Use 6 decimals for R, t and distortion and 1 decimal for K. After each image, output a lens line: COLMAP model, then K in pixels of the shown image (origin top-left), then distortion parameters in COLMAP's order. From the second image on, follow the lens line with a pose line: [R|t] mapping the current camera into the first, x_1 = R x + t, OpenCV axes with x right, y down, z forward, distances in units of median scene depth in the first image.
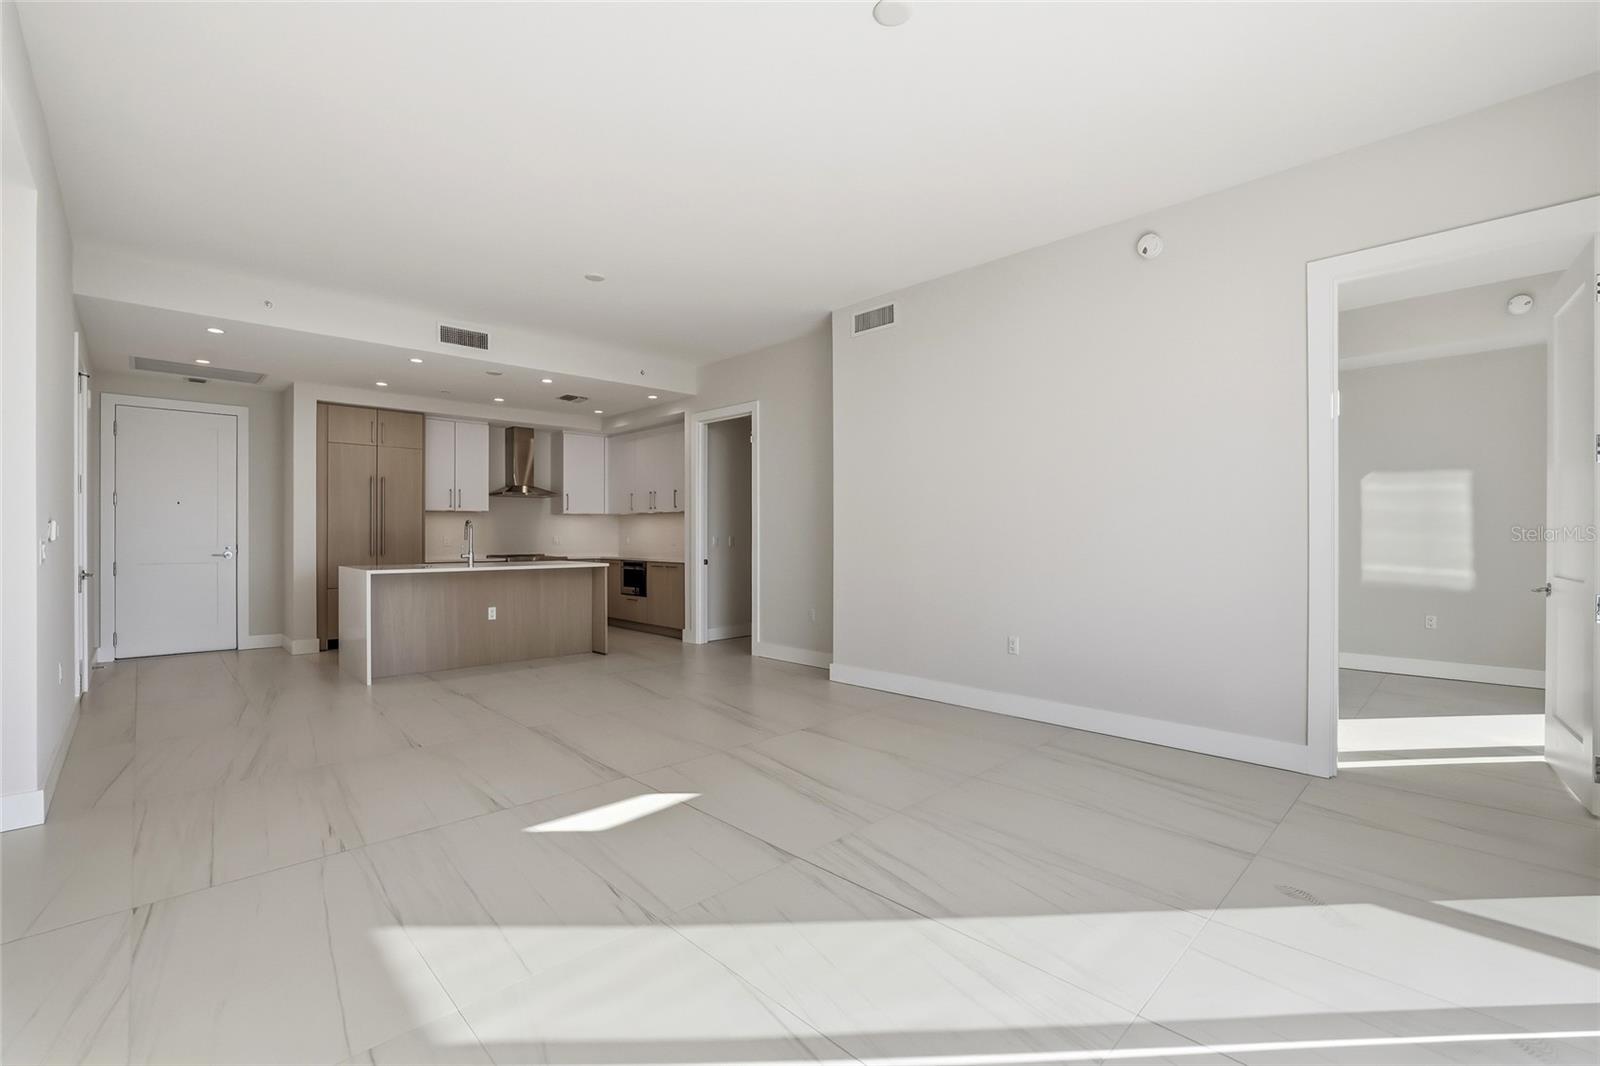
lens RADIAL K [[703.5, 0, 793.2], [0, 703.5, 533.4], [0, 0, 1]] dist [-0.046848, 0.018168]
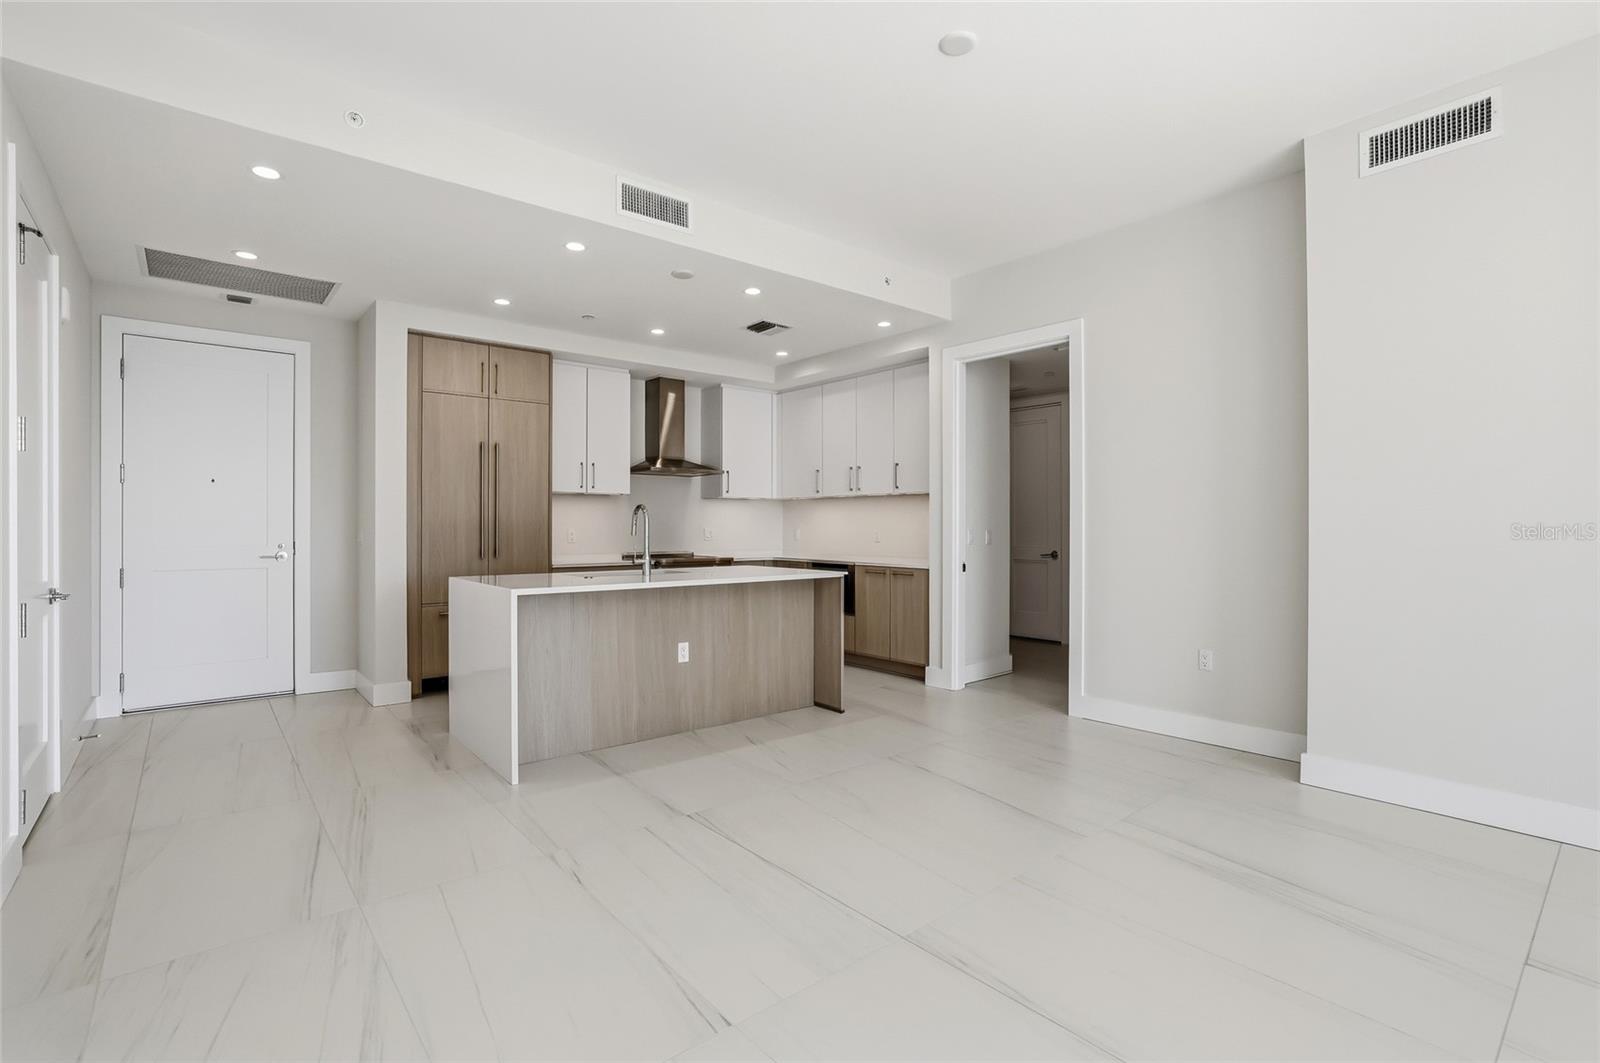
lens RADIAL K [[732.2, 0, 792.5], [0, 732.2, 525.5], [0, 0, 1]] dist [-0.046756, 0.018831]
pose [[0.997725, 0.000415, -0.067413, -0.250447], [-0.000259, 0.999997, 0.002318, -0.001400], [0.067414, -0.002295, 0.997722, 0.300389]]
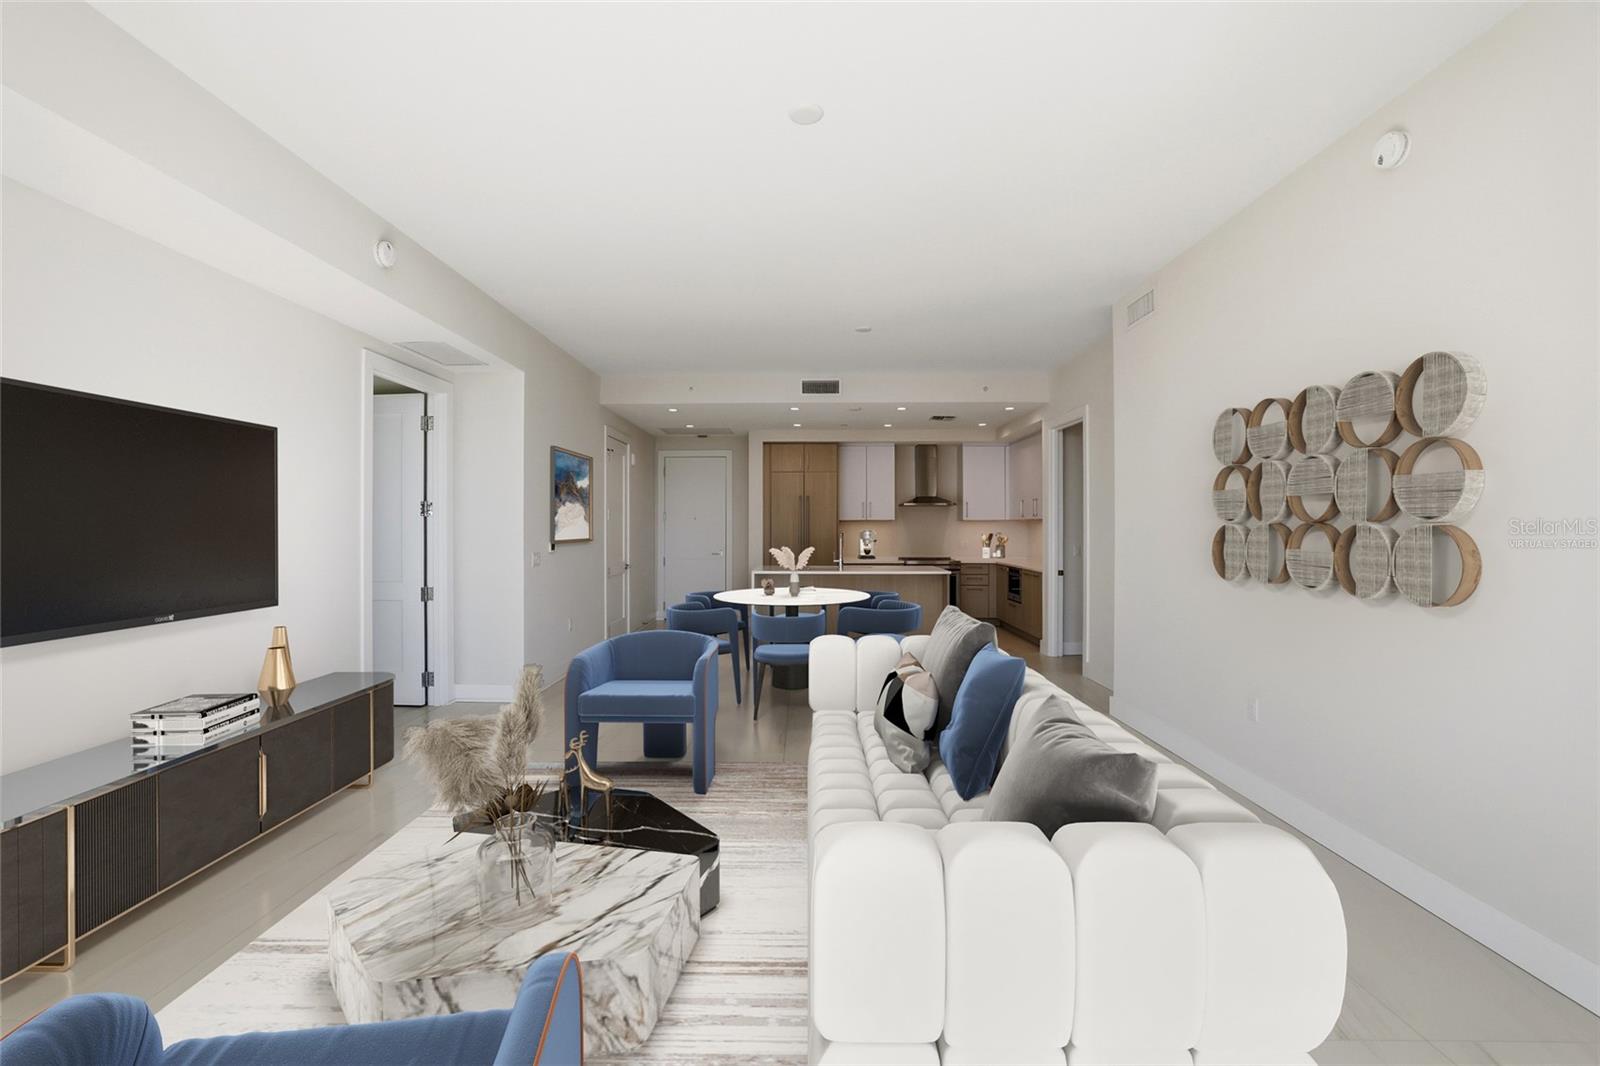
lens RADIAL K [[703.5, 0, 793.2], [0, 703.5, 533.4], [0, 0, 1]] dist [-0.046848, 0.018168]
pose [[0.707510, 0.006623, -0.706673, 0.310202], [0.001922, 0.999934, 0.011296, -0.026542], [0.706701, -0.009350, 0.707451, 0.057483]]
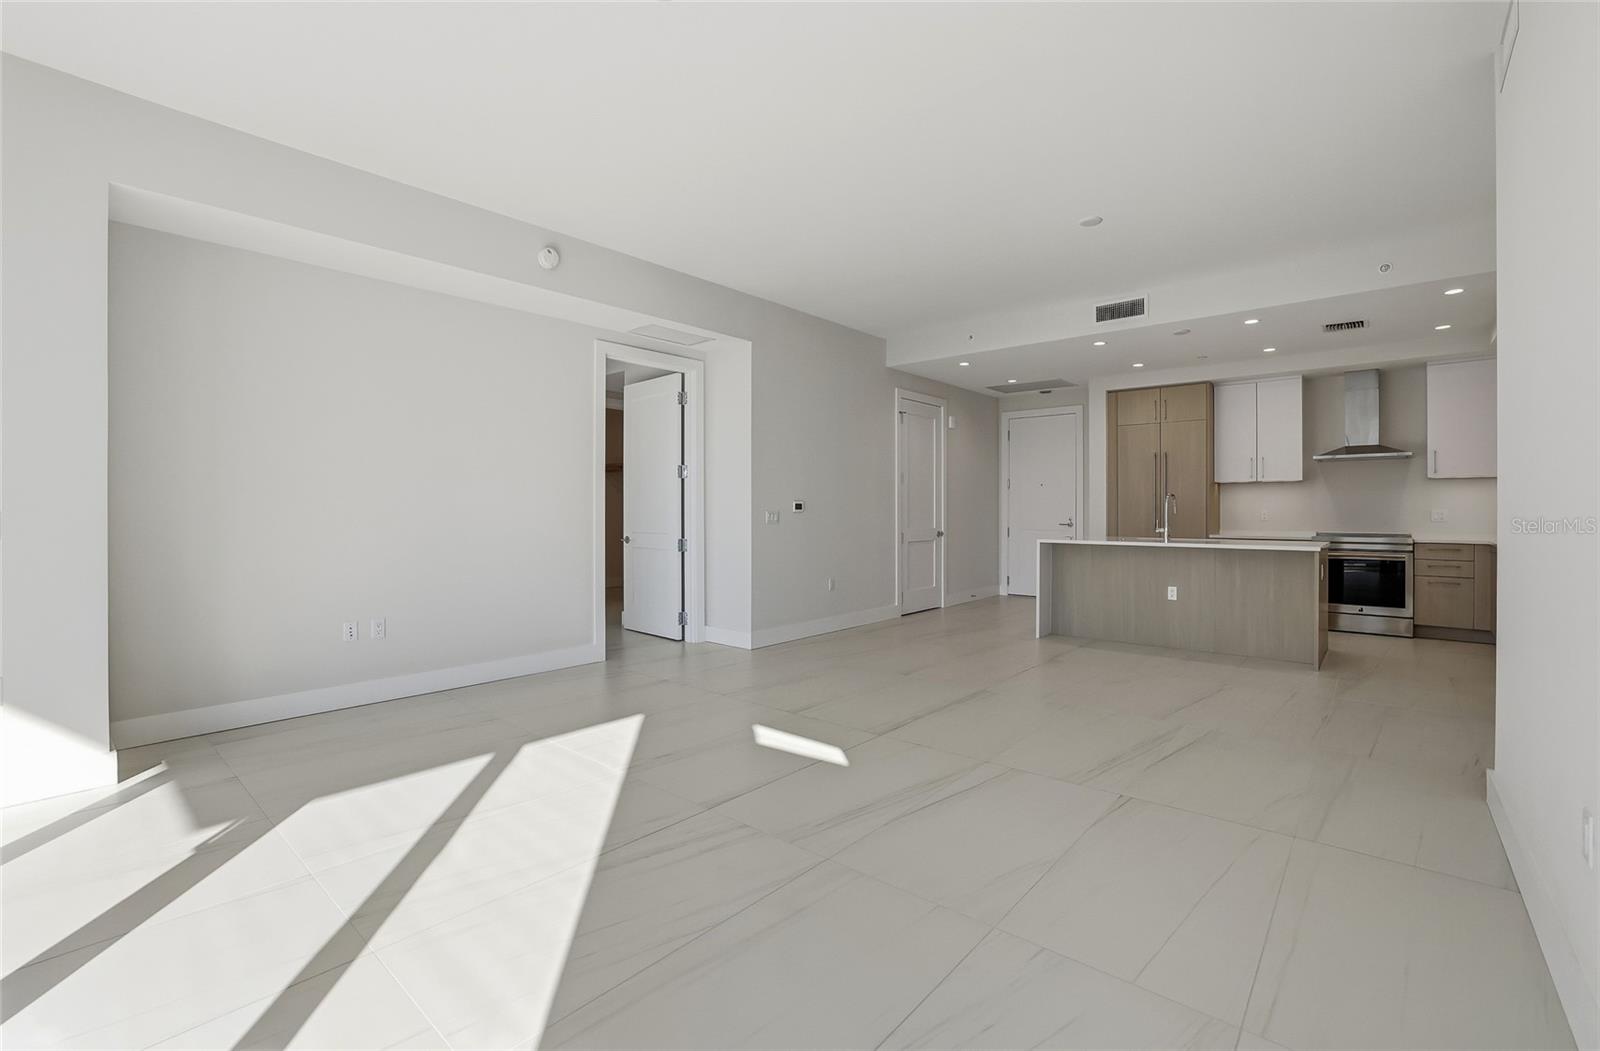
lens RADIAL K [[694.1, 0, 799.3], [0, 694.1, 513.3], [0, 0, 1]] dist [-0.026295, -0.000198]
pose [[0.089150, 0.007531, -0.995990, 0.378322], [0.003575, 0.999963, 0.007881, -0.000520], [0.996012, -0.004263, 0.089120, 0.366340]]
